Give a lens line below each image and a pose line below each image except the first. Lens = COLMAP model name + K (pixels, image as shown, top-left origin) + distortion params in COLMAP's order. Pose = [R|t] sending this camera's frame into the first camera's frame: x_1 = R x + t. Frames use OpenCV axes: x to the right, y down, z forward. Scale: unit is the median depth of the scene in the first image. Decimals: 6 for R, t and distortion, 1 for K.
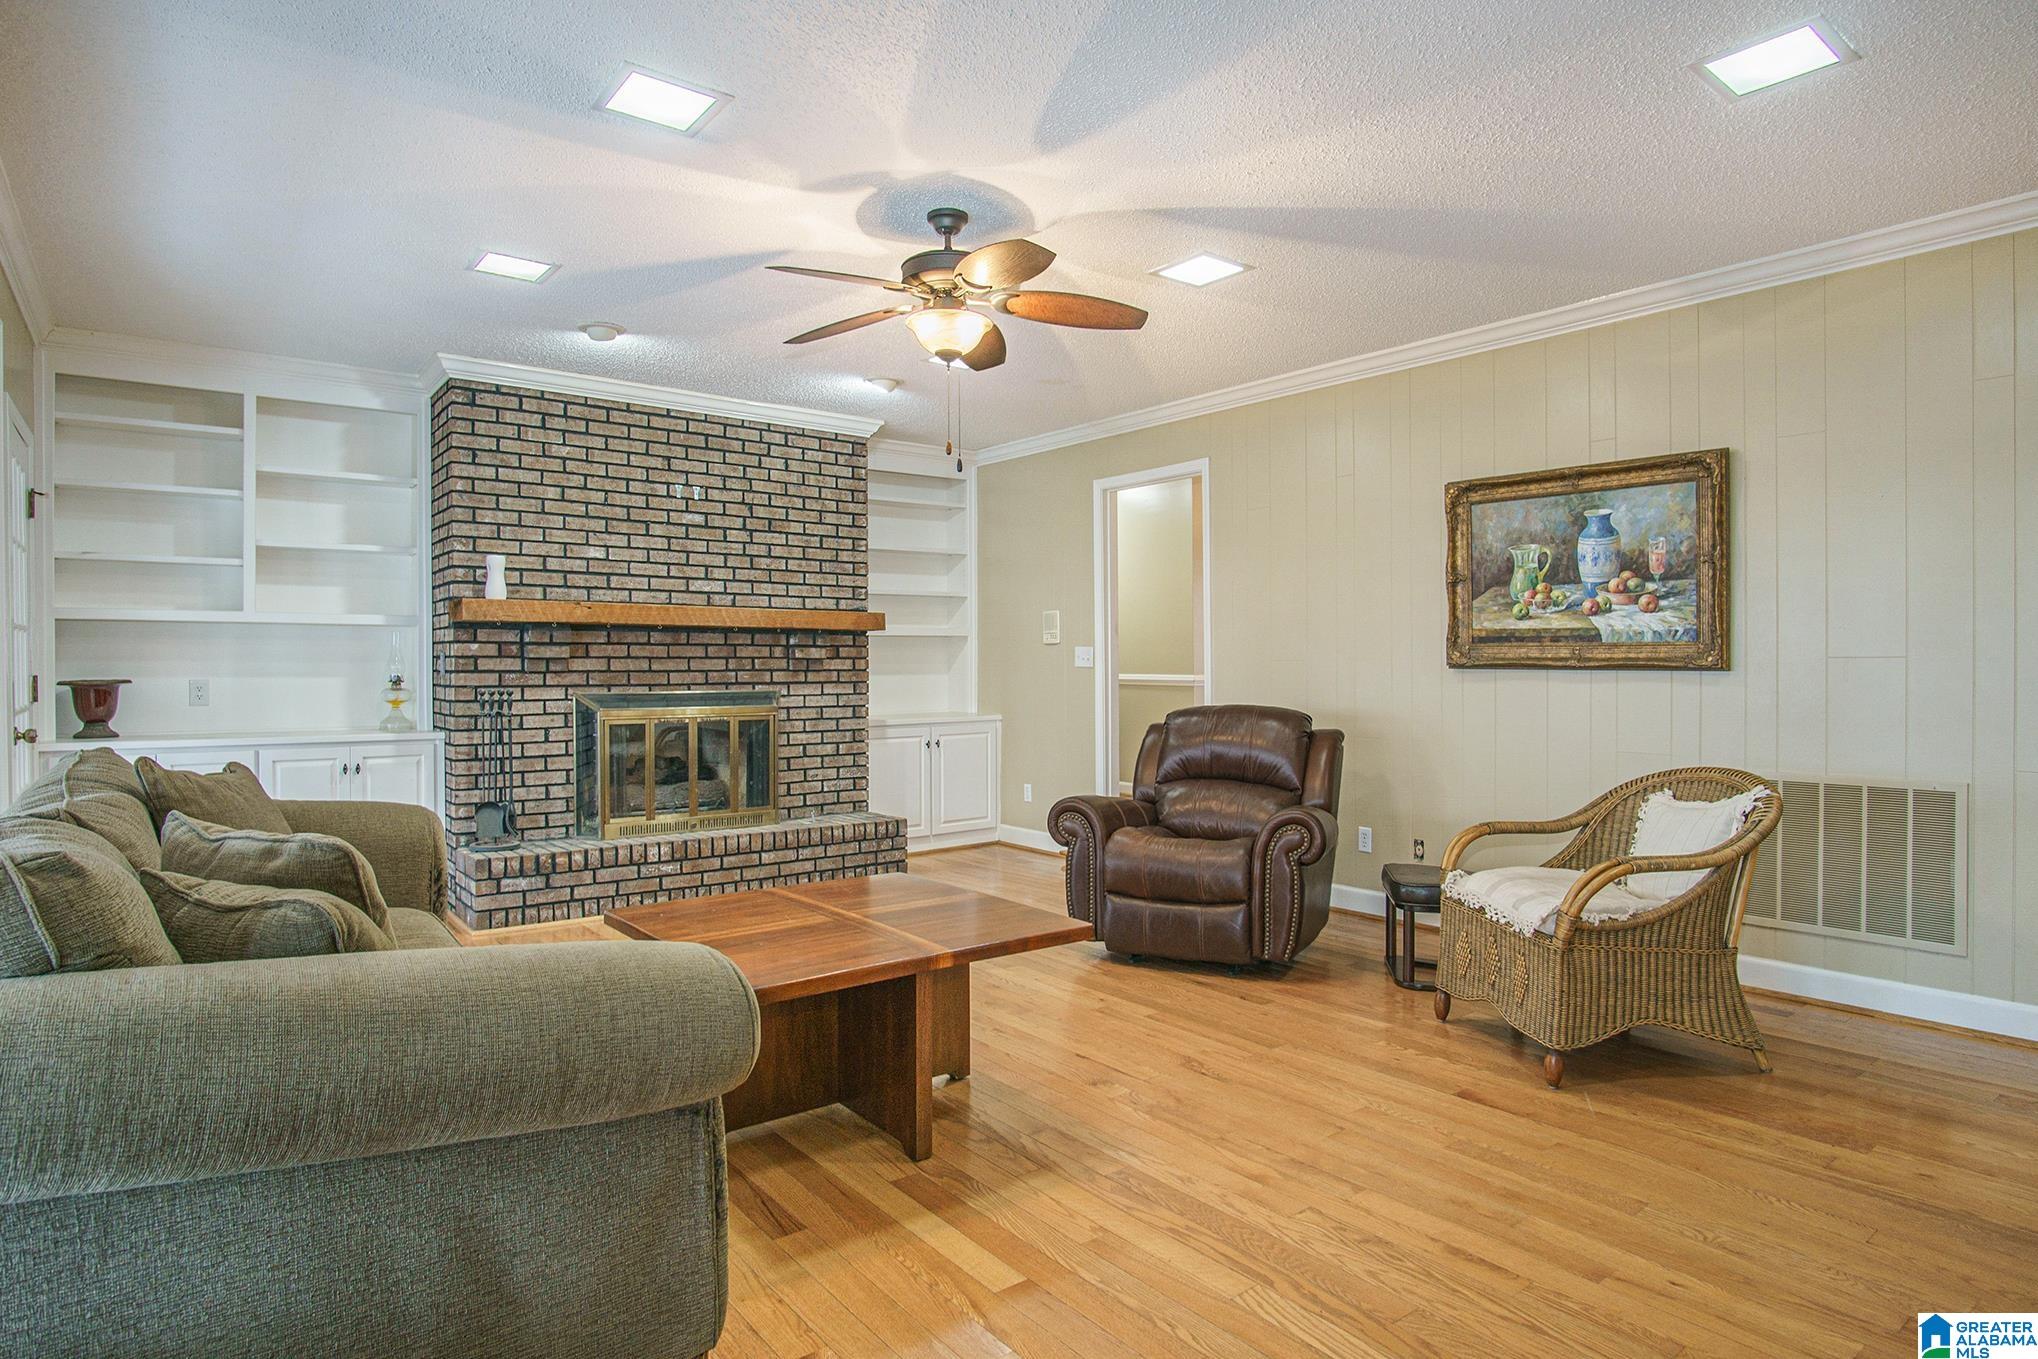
lens RADIAL K [[1121.3, 0, 1019.5], [0, 1121.3, 678.4], [0, 0, 1]] dist [-0.022927, 0.000038]
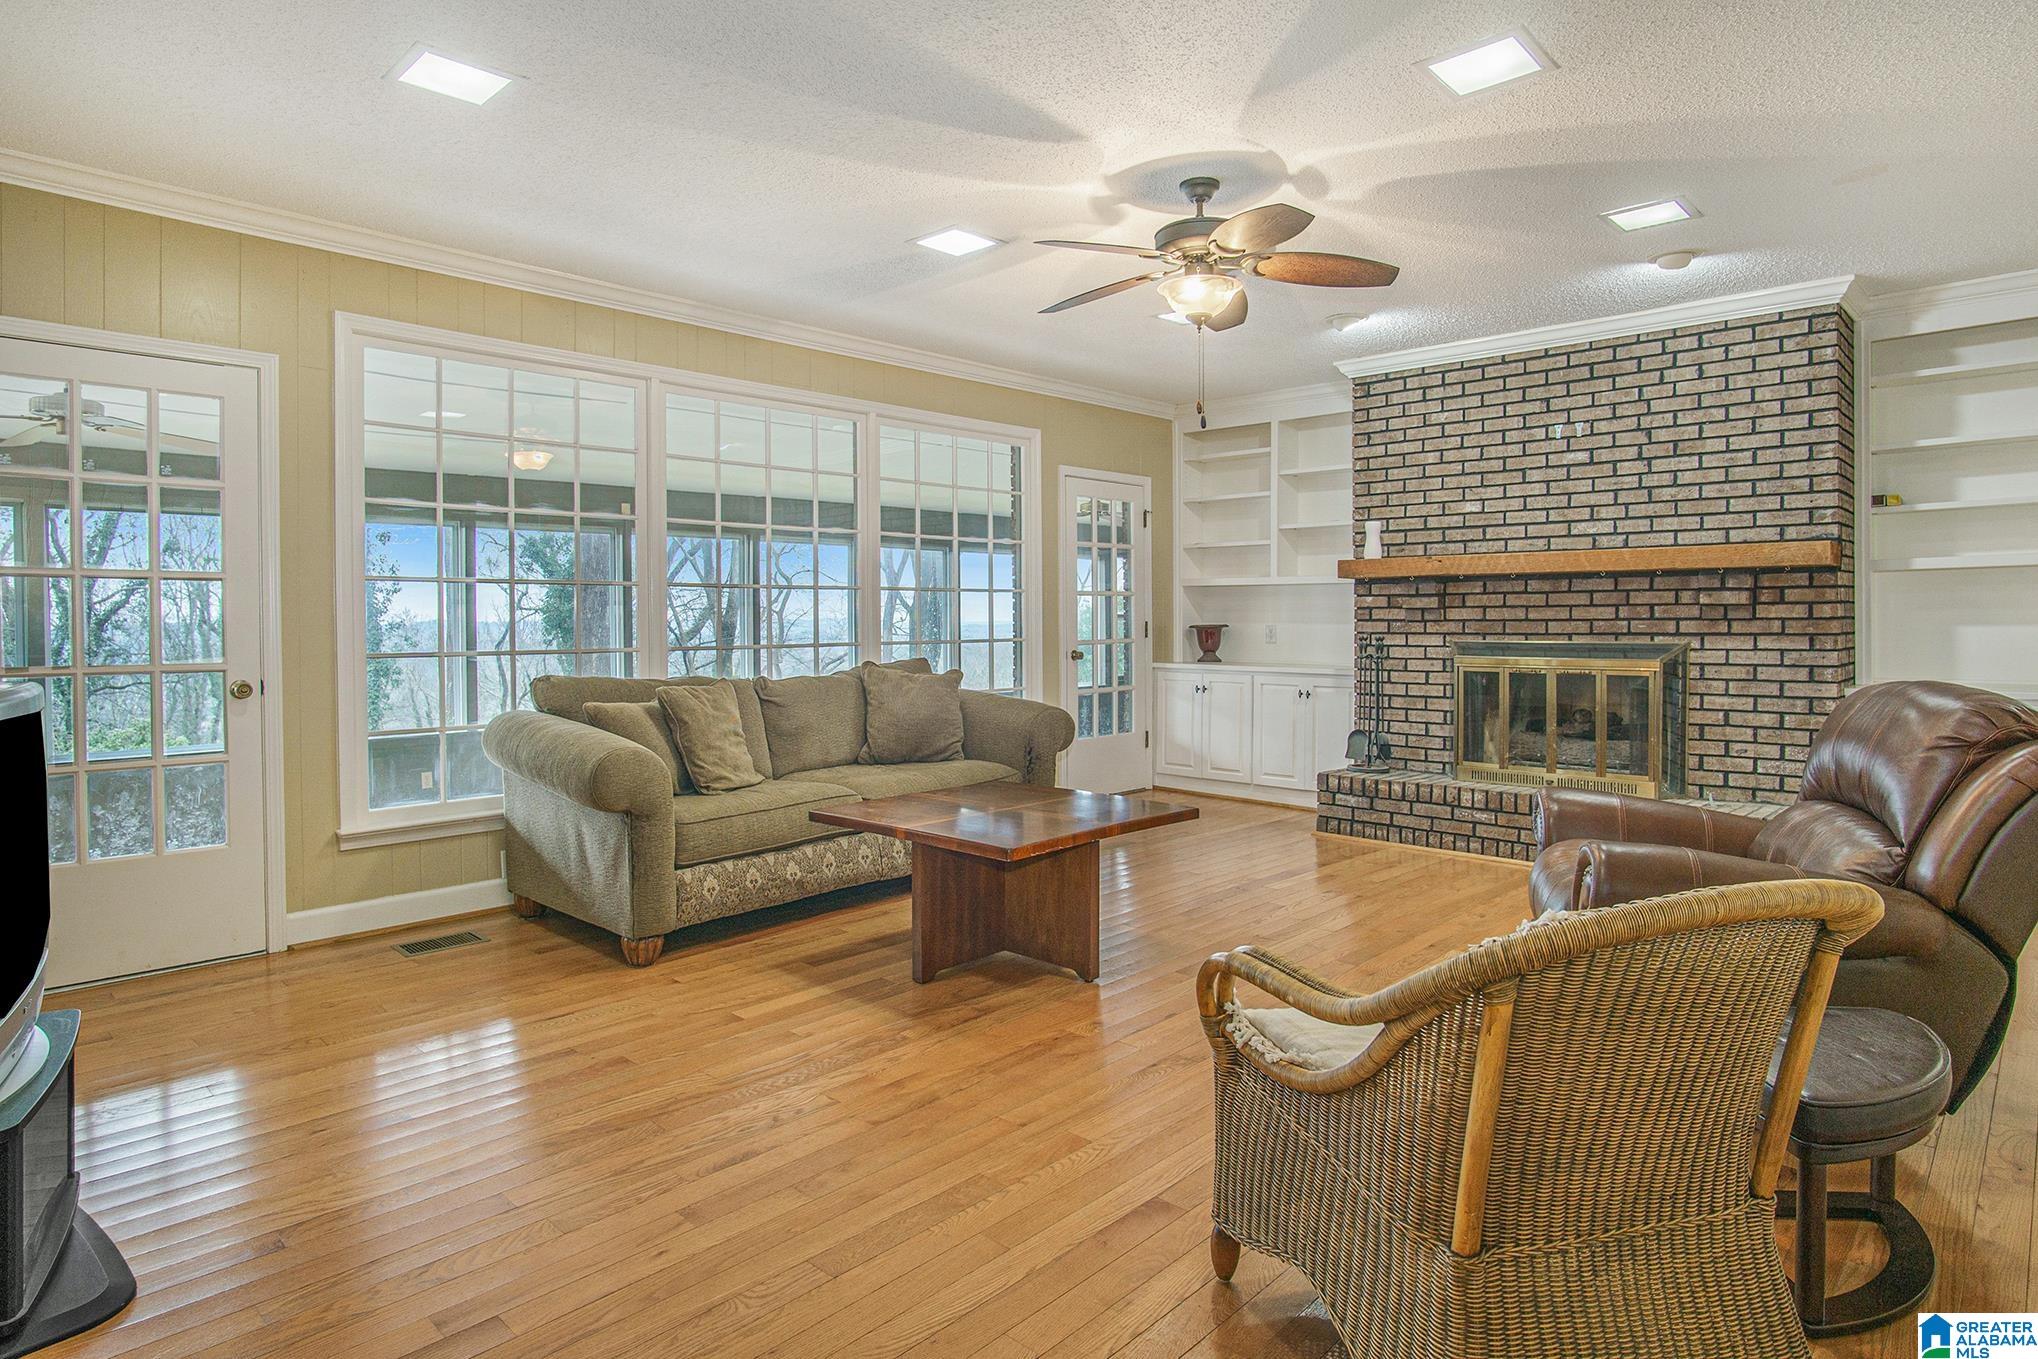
lens RADIAL K [[1121.3, 0, 1037.0], [0, 1121.3, 621.0], [0, 0, 1]] dist [-0.022927, 0.000038]
pose [[0.163156, 0.001874, -0.986599, 0.607991], [-0.006394, 0.999979, 0.000842, -0.003935], [0.986580, 0.006170, 0.163164, 0.440151]]
